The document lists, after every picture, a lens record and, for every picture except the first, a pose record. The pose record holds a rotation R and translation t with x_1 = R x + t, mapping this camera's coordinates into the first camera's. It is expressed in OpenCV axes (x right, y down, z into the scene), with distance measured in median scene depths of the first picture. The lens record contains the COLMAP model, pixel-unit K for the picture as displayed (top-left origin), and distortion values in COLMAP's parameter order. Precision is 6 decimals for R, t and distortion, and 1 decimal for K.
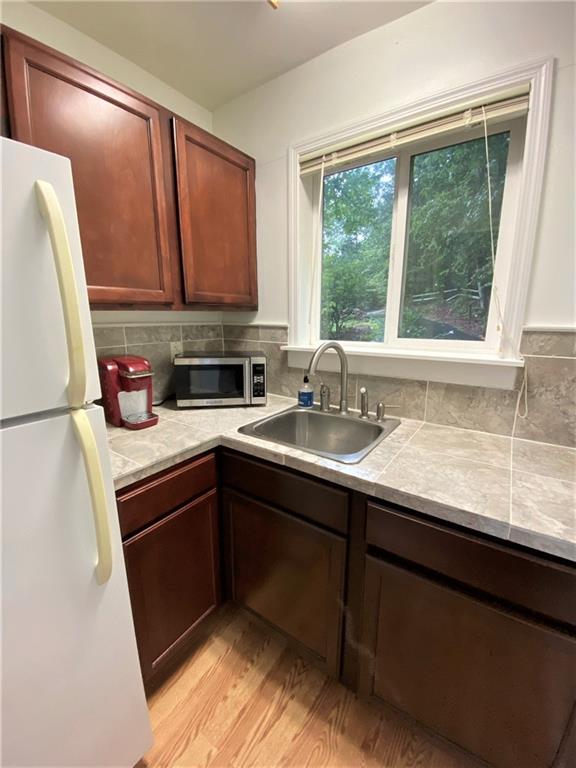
lens RADIAL K [[311.6, 0, 287.4], [0, 311.6, 382.4], [0, 0, 1]] dist [-0.002459, -0.002663]
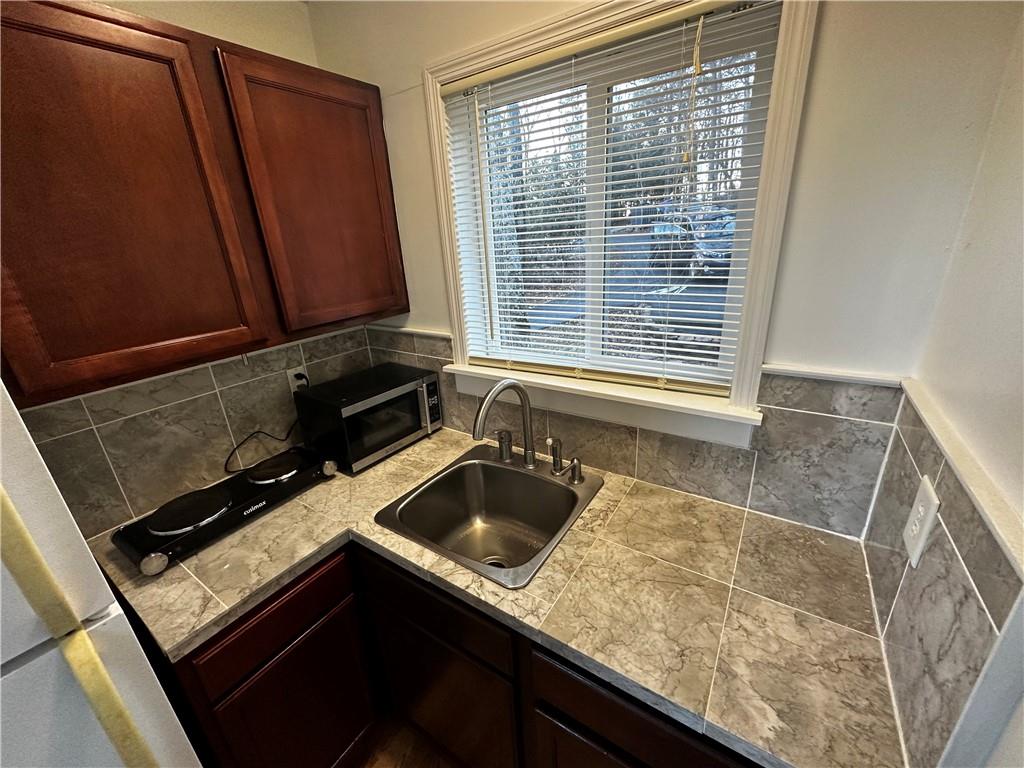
lens RADIAL K [[409.1, 0, 510.3], [0, 409.1, 384.5], [0, 0, 1]] dist [-0.001457, 0.001714]
pose [[0.998242, -0.058184, 0.011252, 0.164077], [0.056171, 0.989486, 0.133276, -0.264160], [-0.018888, -0.132410, 0.991015, 0.089498]]
